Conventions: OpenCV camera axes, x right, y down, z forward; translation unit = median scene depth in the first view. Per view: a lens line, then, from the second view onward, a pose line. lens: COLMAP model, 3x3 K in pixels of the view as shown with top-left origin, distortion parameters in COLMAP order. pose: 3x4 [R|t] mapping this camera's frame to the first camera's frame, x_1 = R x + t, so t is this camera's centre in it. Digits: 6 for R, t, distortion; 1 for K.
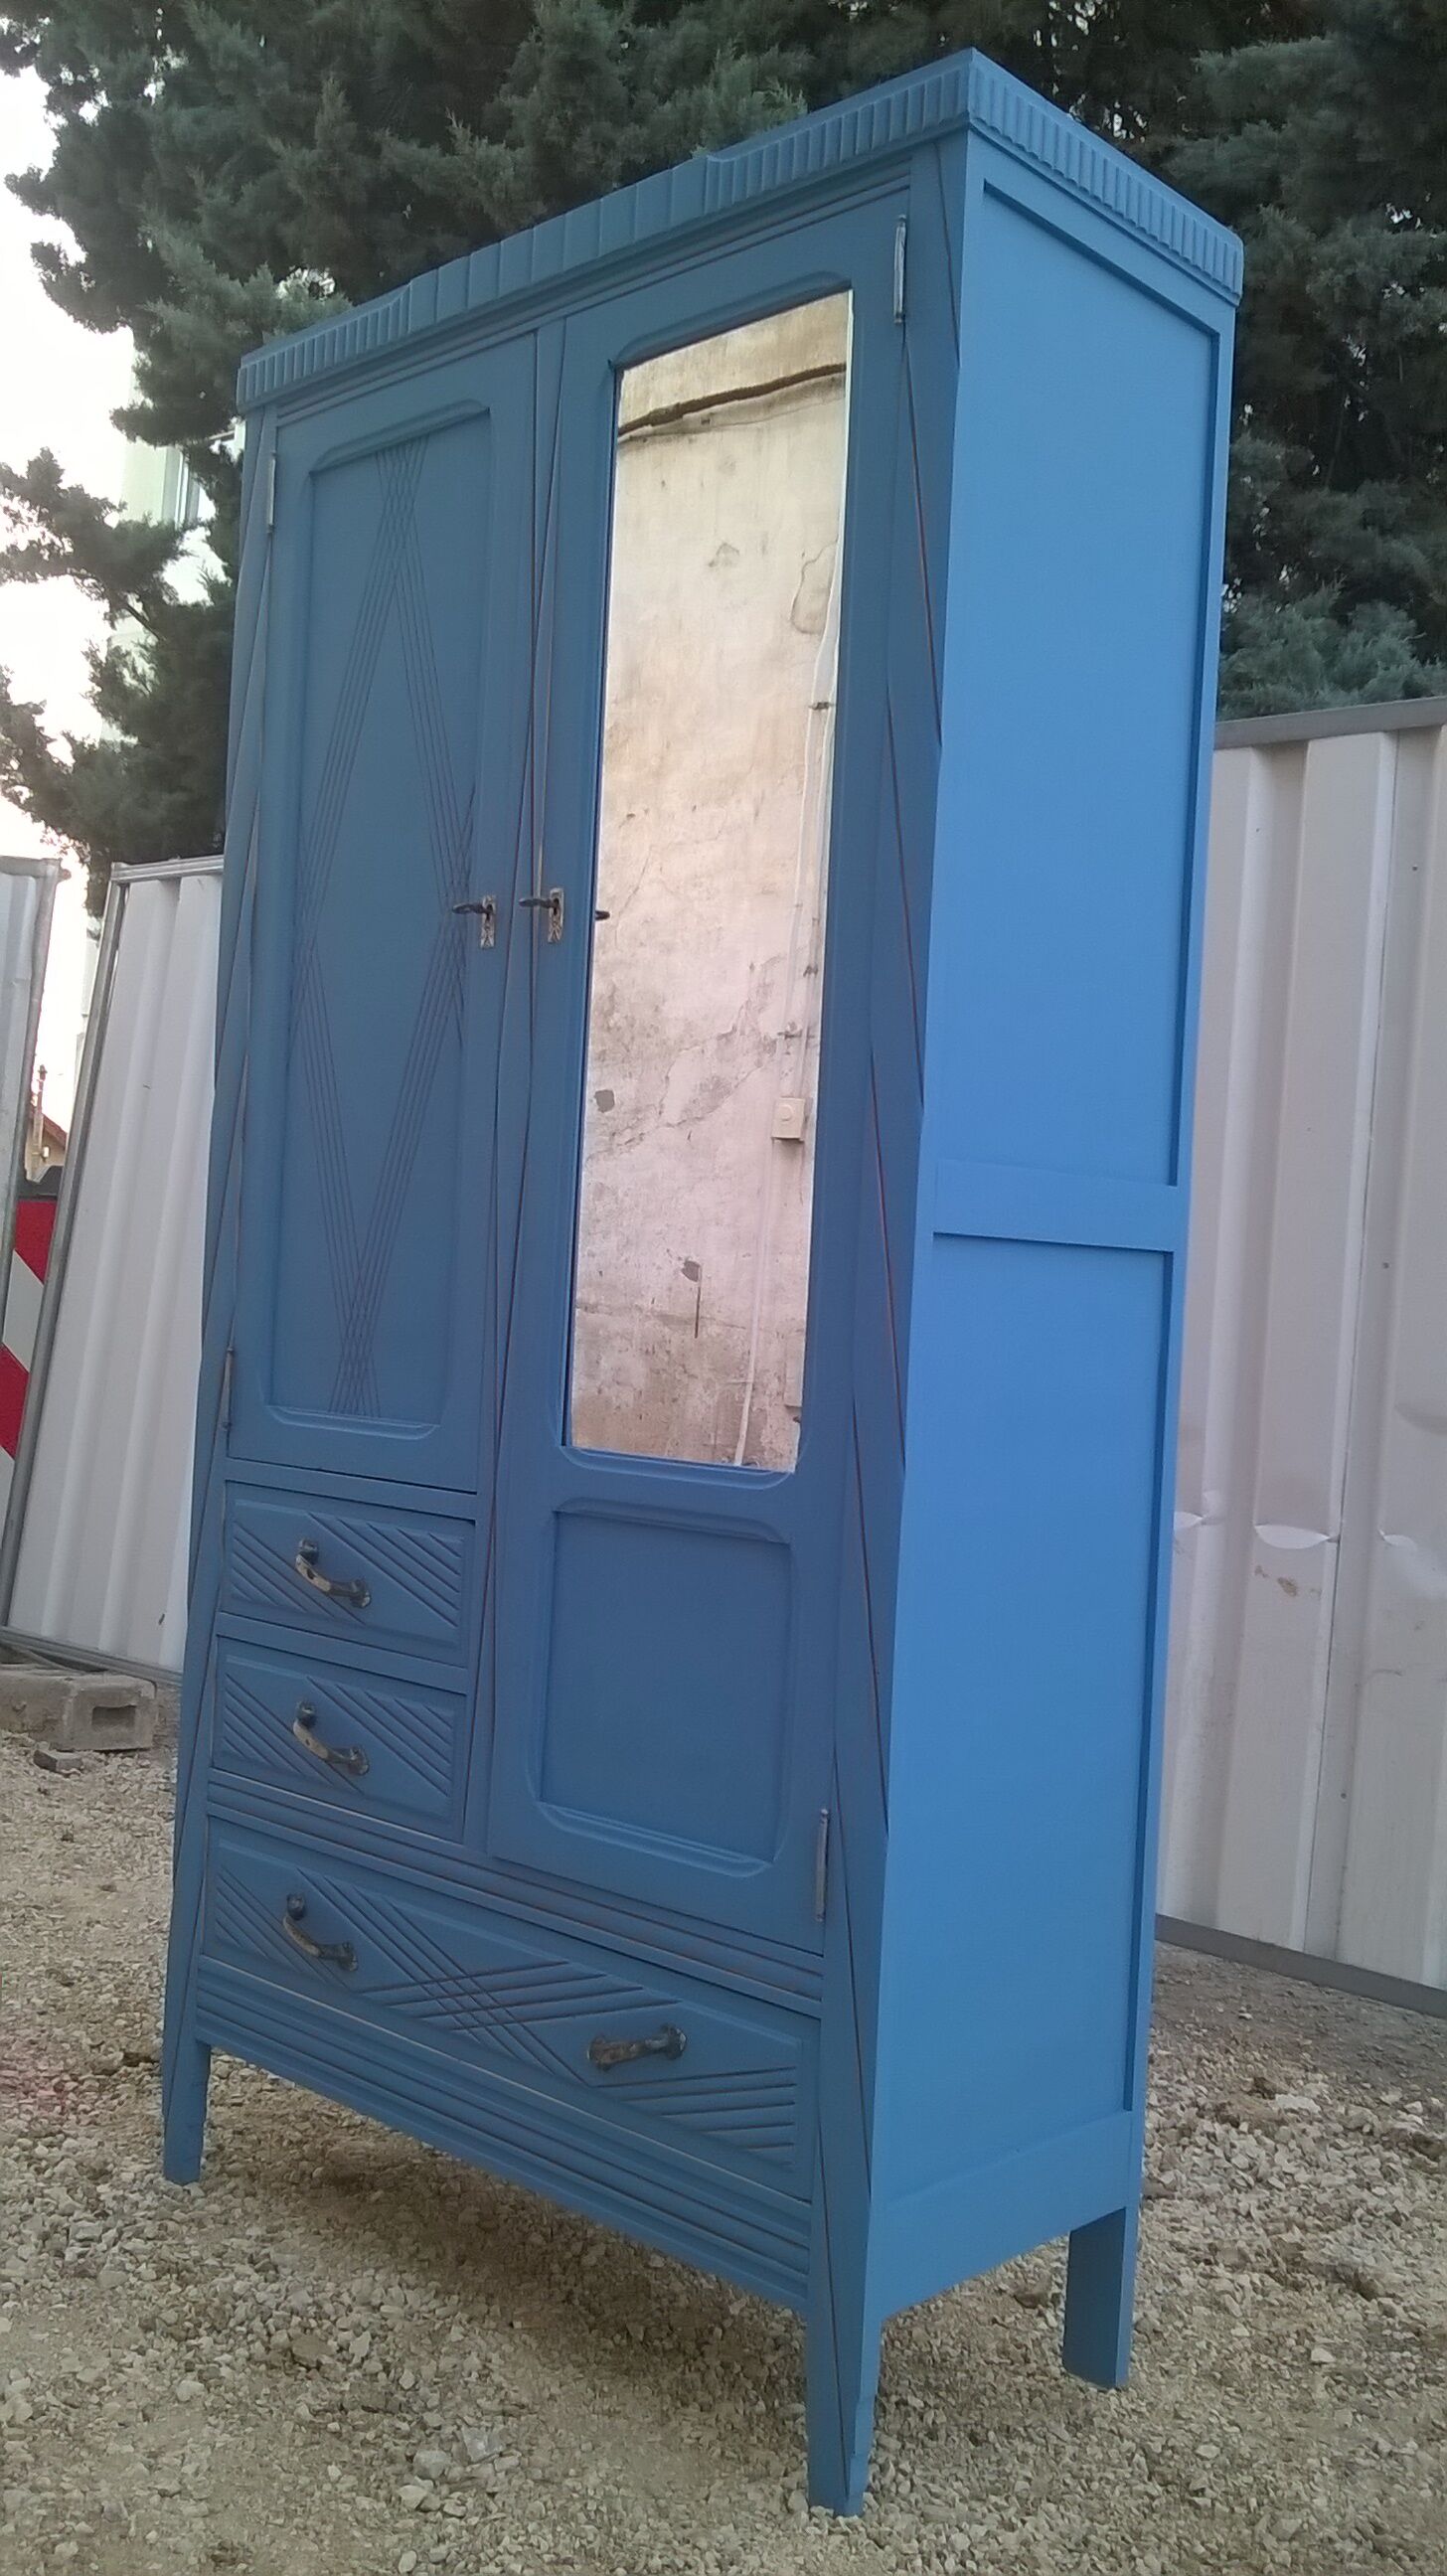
lens RADIAL K [[2256.9, 0, 723.5], [0, 2256.9, 1288.0], [0, 0, 1]] dist [0.019182, -0.088807]
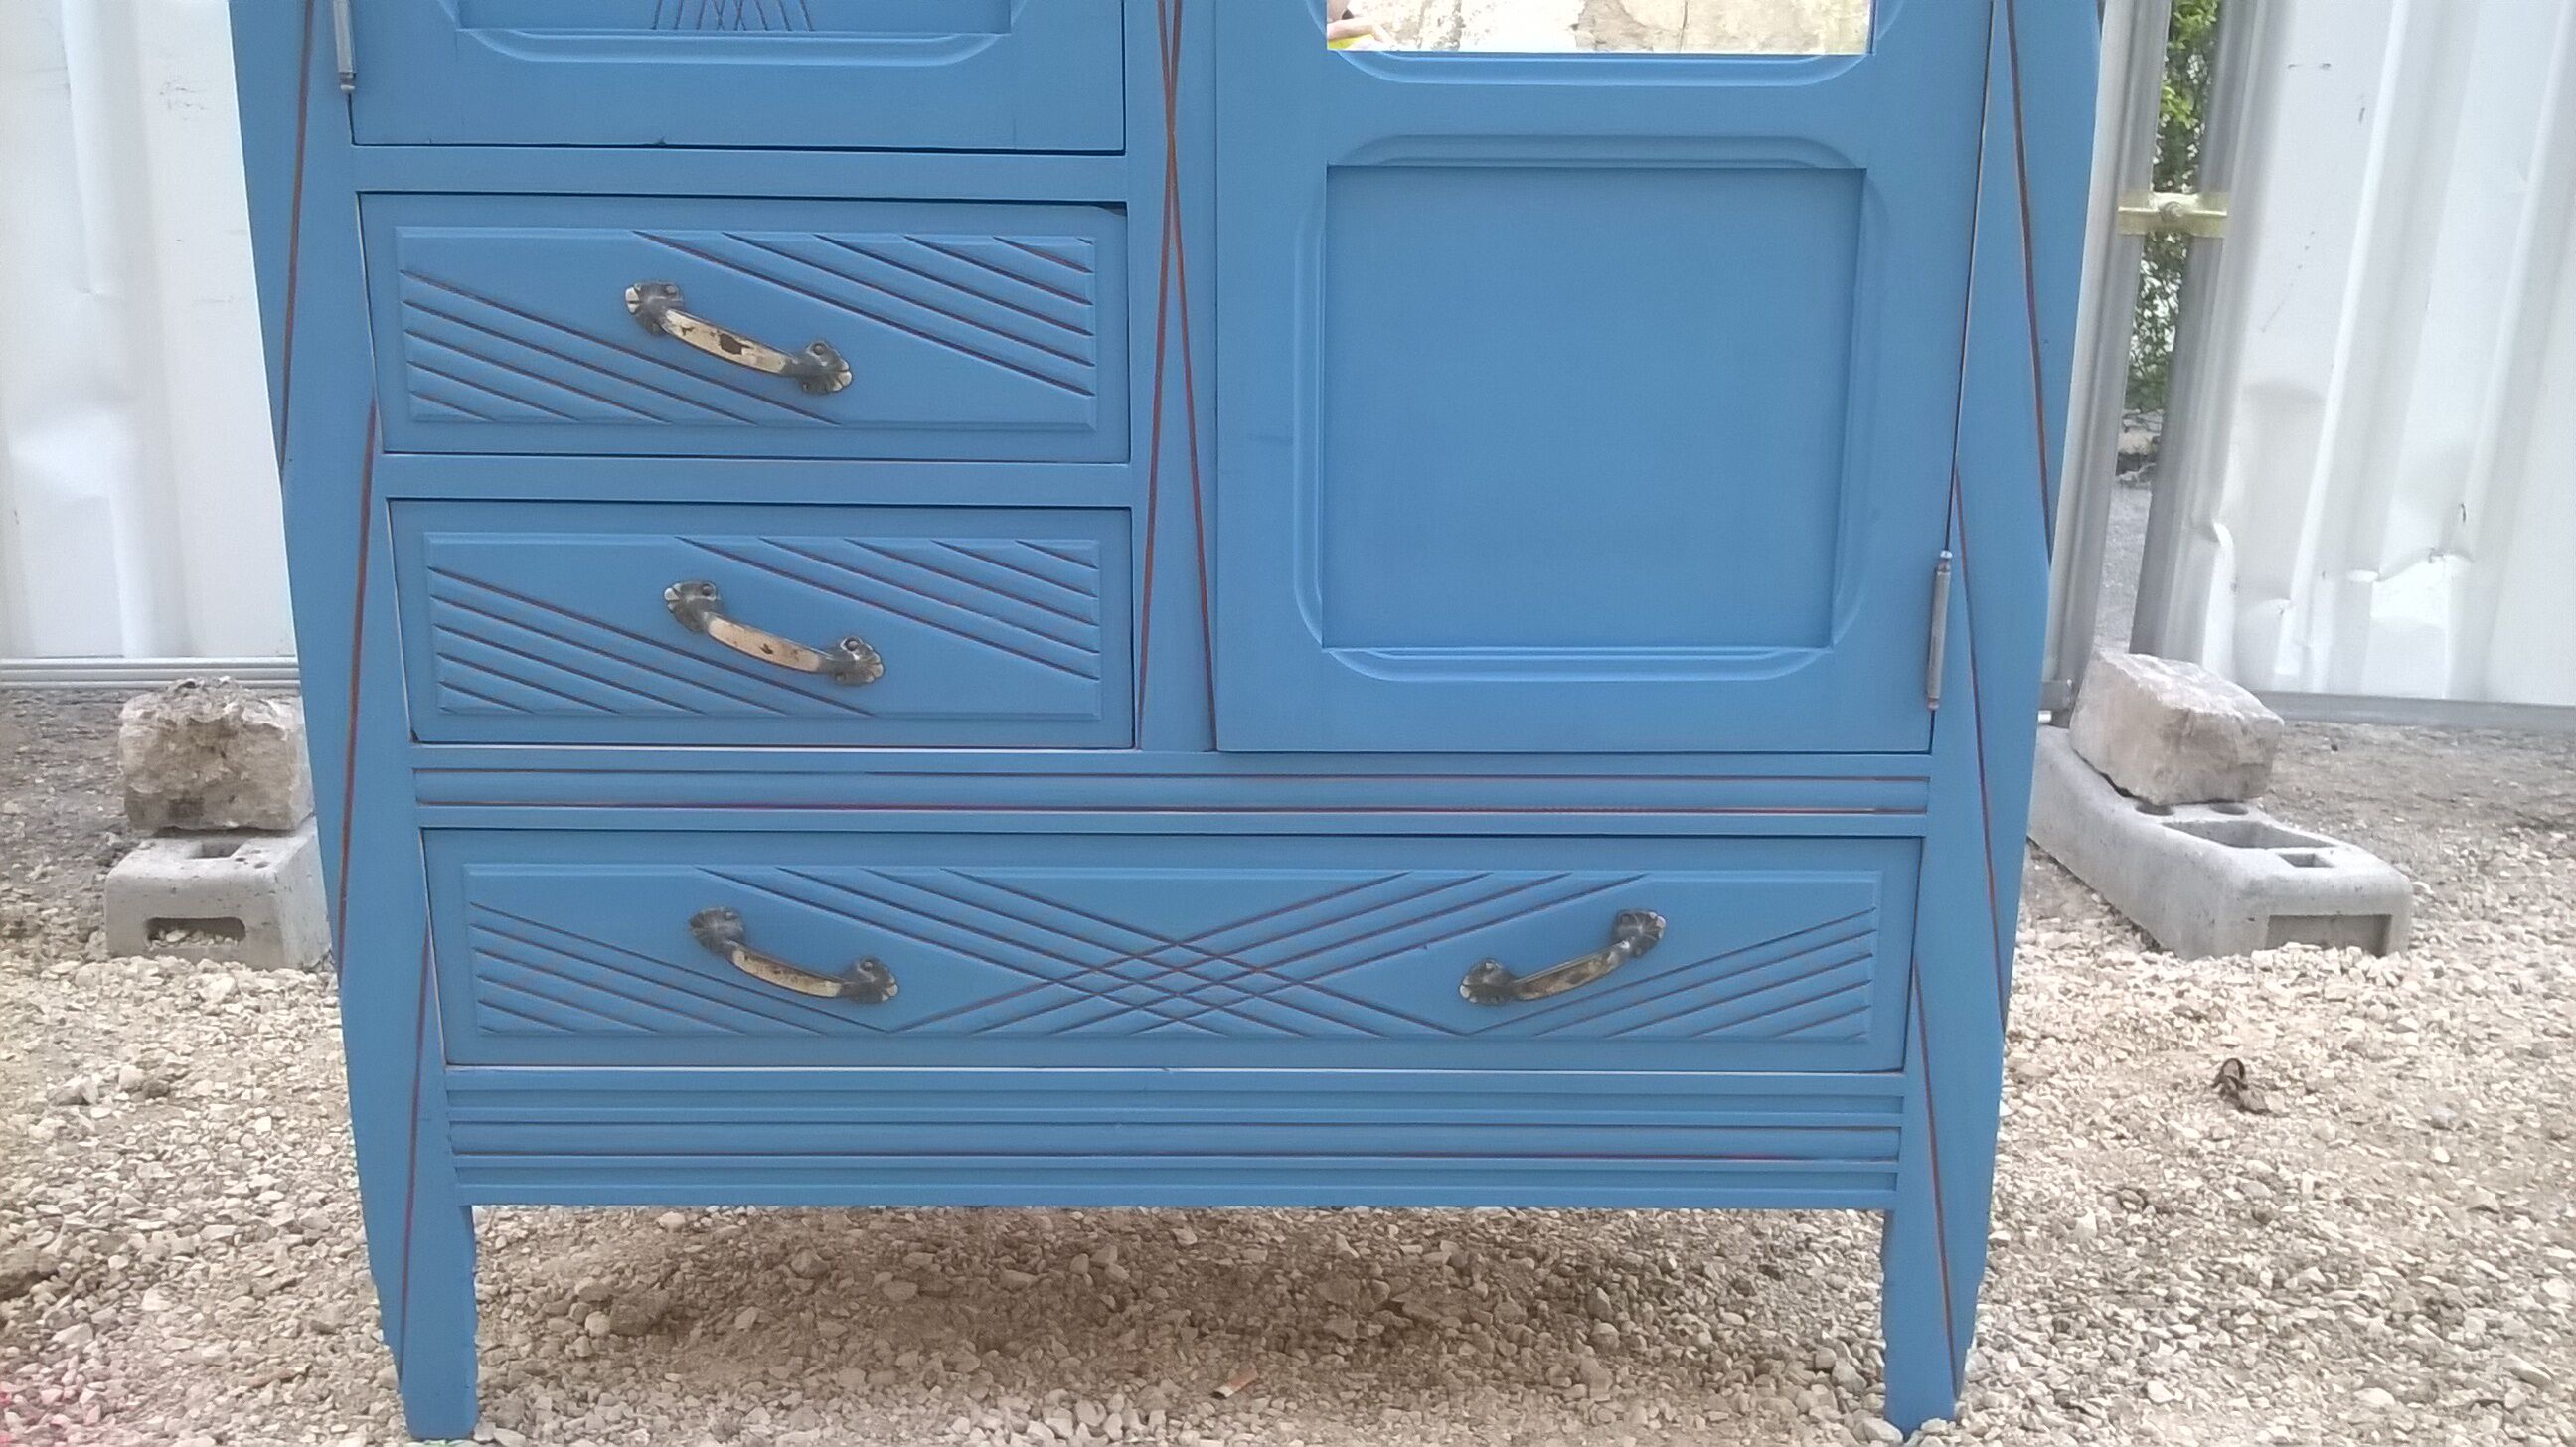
lens RADIAL K [[2301.1, 0, 1319.1], [0, 2301.1, 723.4], [0, 0, 1]] dist [0.036680, -0.165981]
pose [[0.713544, -0.231132, 0.661388, -0.477177], [0.019162, 0.950101, 0.311354, 0.046975], [-0.700349, -0.209491, 0.682367, 0.532900]]
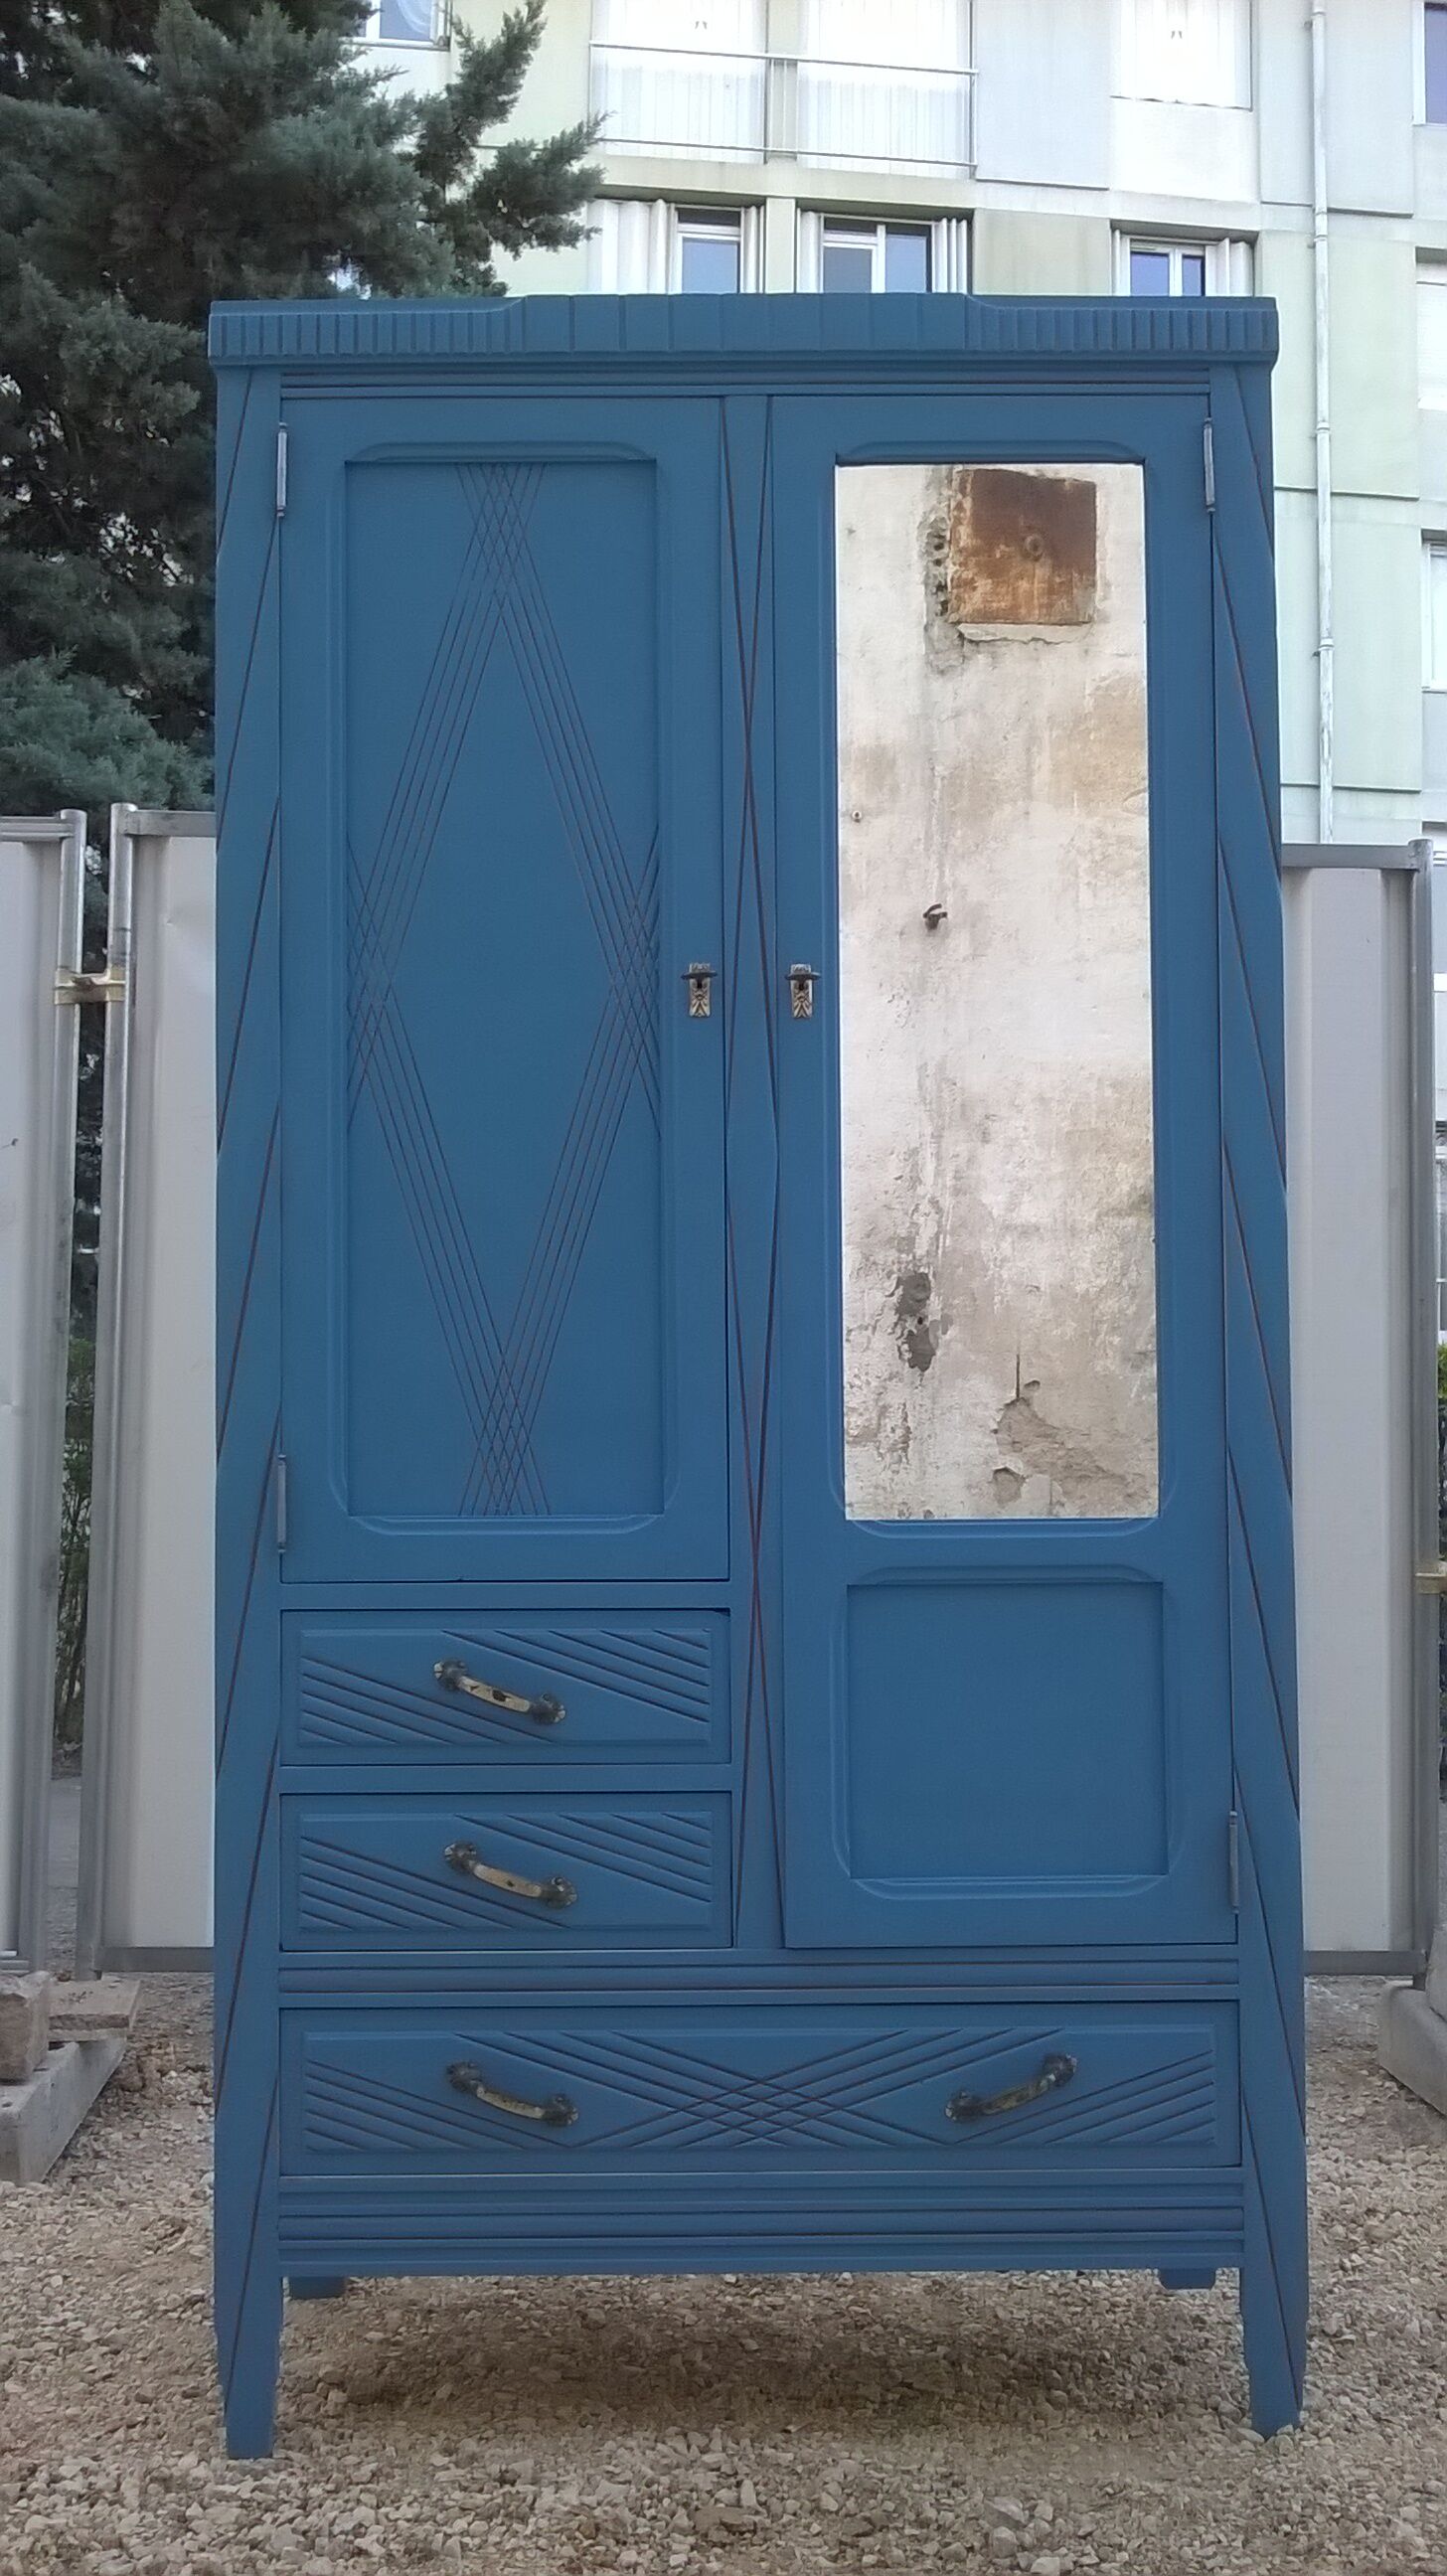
lens RADIAL K [[2301.1, 0, 736.6], [0, 2301.1, 1293.1], [0, 0, 1]] dist [0.036680, -0.165981]
pose [[0.719752, -0.016427, 0.694037, -0.771021], [0.037388, 0.999186, -0.015124, -0.016228], [-0.693224, 0.036834, 0.719780, 0.278909]]
